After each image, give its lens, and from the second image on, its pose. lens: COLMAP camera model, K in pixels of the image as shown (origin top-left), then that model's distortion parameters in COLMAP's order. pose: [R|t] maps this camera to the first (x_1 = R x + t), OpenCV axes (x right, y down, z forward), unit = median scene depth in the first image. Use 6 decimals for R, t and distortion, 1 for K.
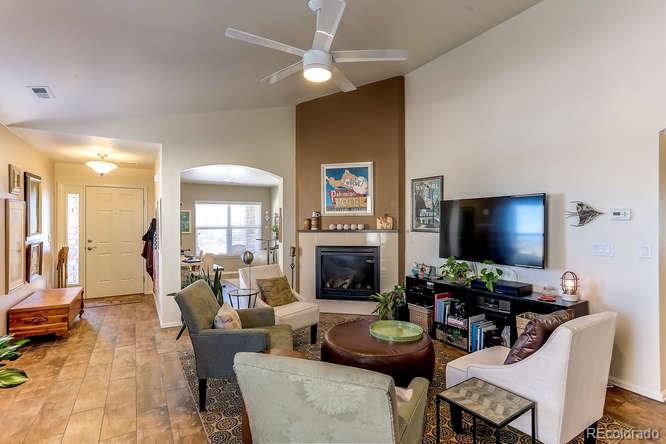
lens RADIAL K [[321.8, 0, 332.1], [0, 321.8, 219.6], [0, 0, 1]] dist [-0.018195, 0.004696]
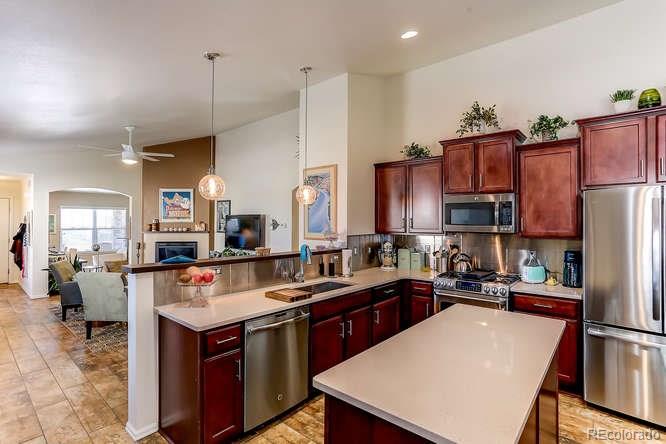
lens RADIAL K [[321.8, 0, 336.4], [0, 321.8, 220.8], [0, 0, 1]] dist [-0.018195, 0.004696]
pose [[0.952473, 0.007995, 0.304518, 0.312847], [-0.010138, 0.999934, 0.005457, -0.036107], [-0.304454, -0.008284, 0.952491, -0.722969]]
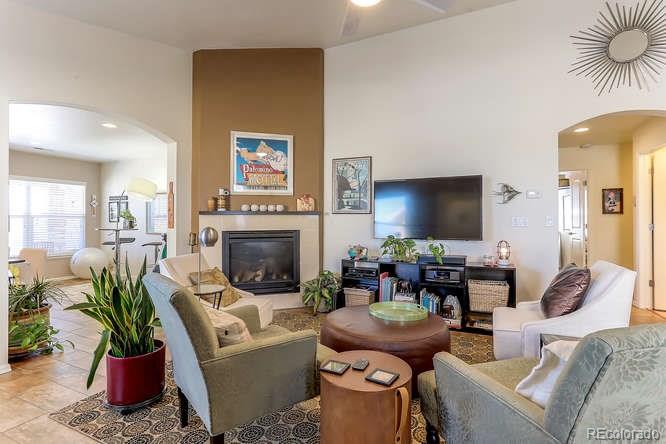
lens RADIAL K [[321.8, 0, 311.5], [0, 321.8, 217.1], [0, 0, 1]] dist [-0.018195, 0.004696]
pose [[0.855597, 0.010397, 0.517538, -0.282471], [-0.006169, 0.999932, -0.009889, 0.053485], [-0.517605, 0.005268, 0.855603, 0.207195]]
